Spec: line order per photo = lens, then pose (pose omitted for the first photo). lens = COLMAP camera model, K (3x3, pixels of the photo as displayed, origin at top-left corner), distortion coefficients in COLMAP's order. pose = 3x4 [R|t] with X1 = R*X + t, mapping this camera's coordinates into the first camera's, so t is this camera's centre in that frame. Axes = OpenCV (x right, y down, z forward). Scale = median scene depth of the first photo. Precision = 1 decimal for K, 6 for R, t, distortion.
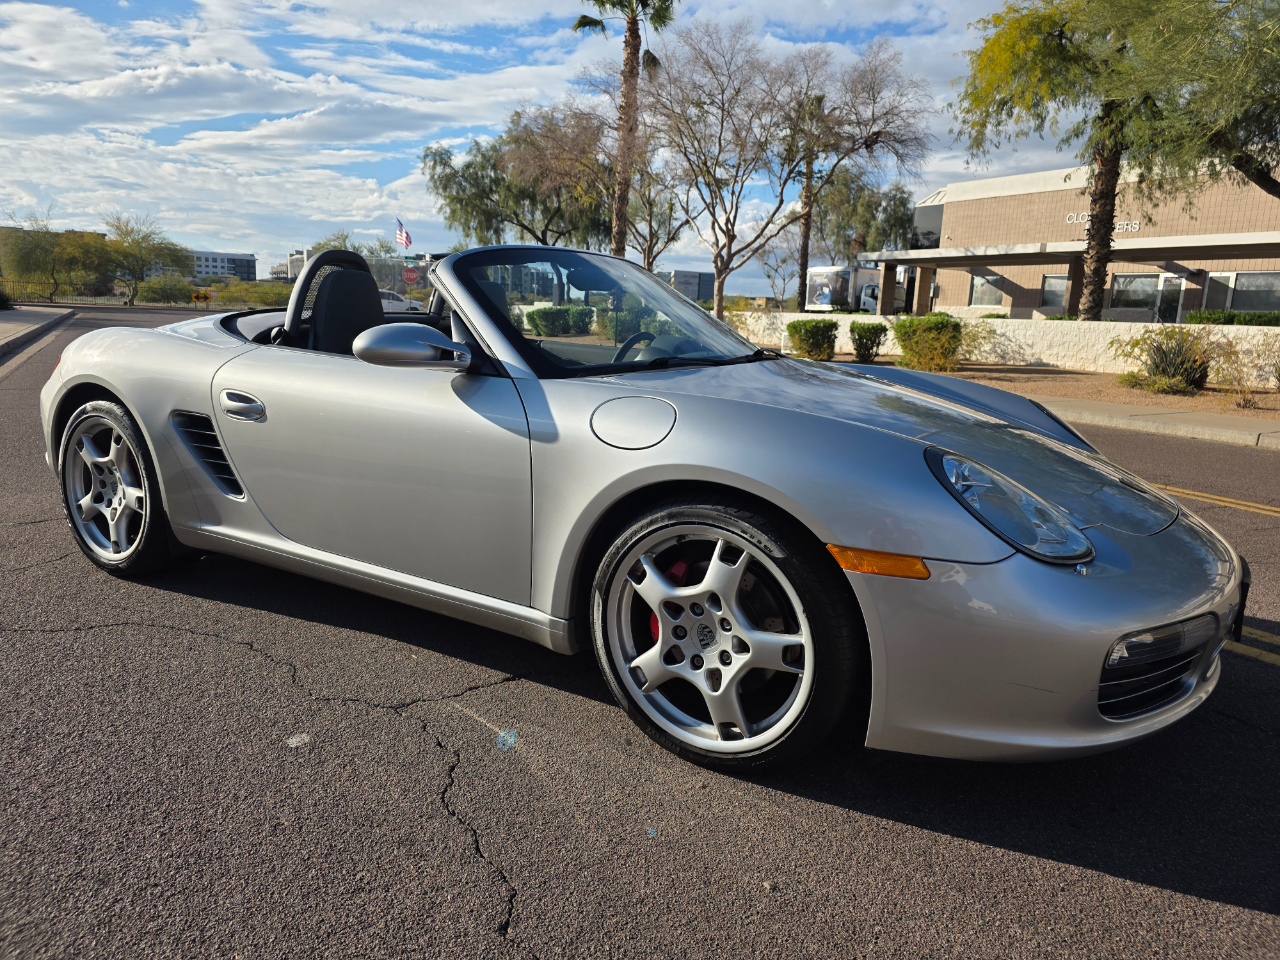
lens RADIAL K [[859.5, 0, 640.2], [0, 859.5, 467.7], [0, 0, 1]] dist [0.052424, -0.046556]
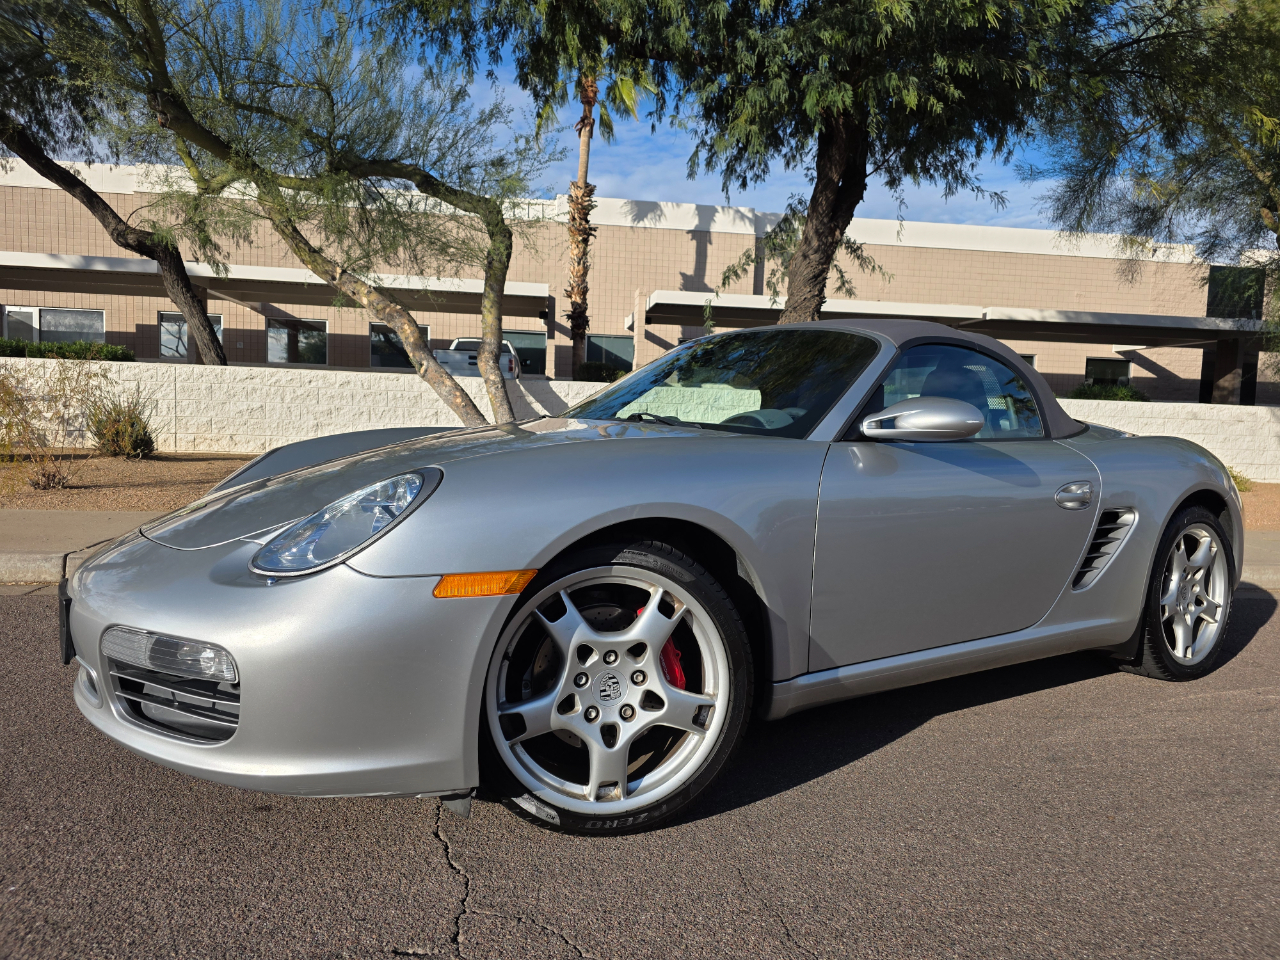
lens RADIAL K [[859.5, 0, 639.9], [0, 859.5, 478.9], [0, 0, 1]] dist [0.052424, -0.046556]
pose [[0.387226, -0.100026, 0.916543, 0.128103], [0.144551, 0.988390, 0.046797, -0.018349], [-0.910583, 0.114366, 0.397189, 0.166423]]
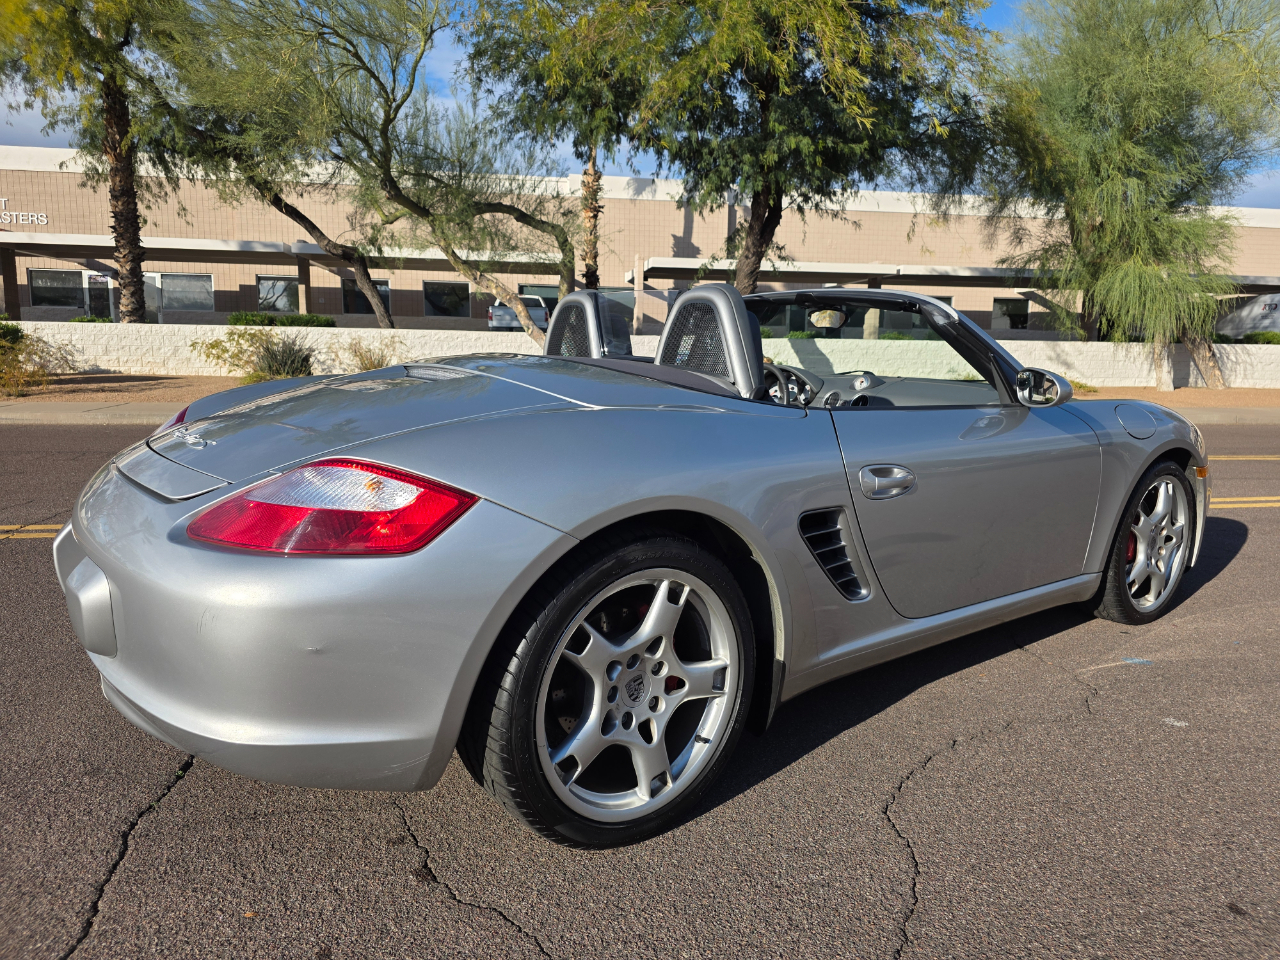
lens RADIAL K [[859.5, 0, 651.1], [0, 859.5, 465.4], [0, 0, 1]] dist [0.052424, -0.046556]
pose [[0.359350, -0.165600, 0.918392, -0.117733], [0.162446, 0.980204, 0.113184, -0.019706], [-0.918955, 0.108516, 0.379138, 0.081835]]
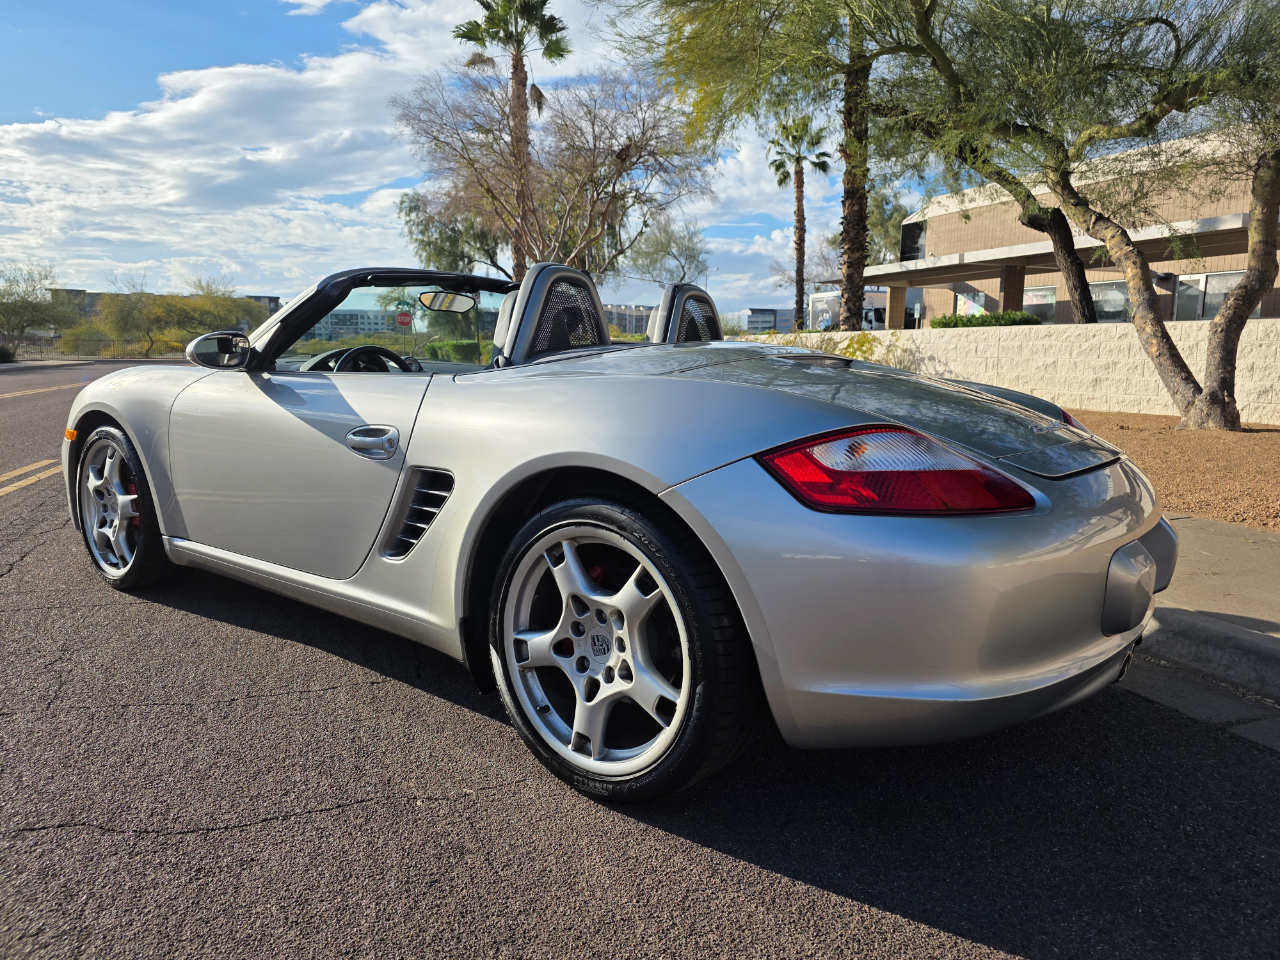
lens RADIAL K [[859.5, 0, 634.7], [0, 859.5, 471.6], [0, 0, 1]] dist [0.052424, -0.046556]
pose [[0.984625, -0.010738, -0.174353, 0.284721], [0.003656, 0.999157, -0.040886, 0.008180], [0.174645, 0.039619, 0.983834, 0.048413]]
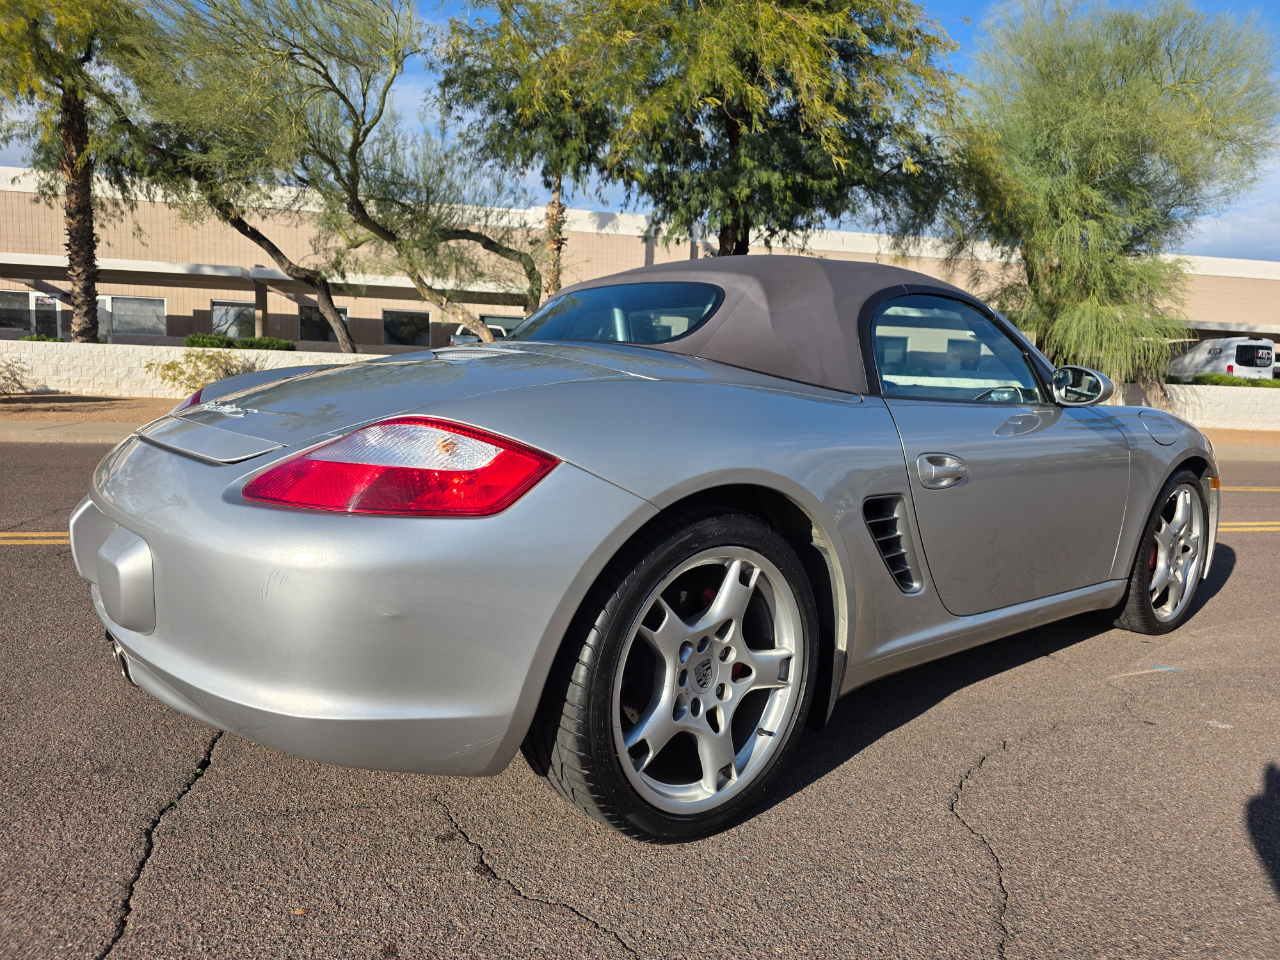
lens RADIAL K [[859.5, 0, 640.3], [0, 859.5, 480.0], [0, 0, 1]] dist [0.052424, -0.046556]
pose [[0.323044, -0.137950, 0.936276, -0.118432], [0.146066, 0.984733, 0.094692, -0.016399], [-0.935044, 0.106168, 0.338261, 0.090759]]
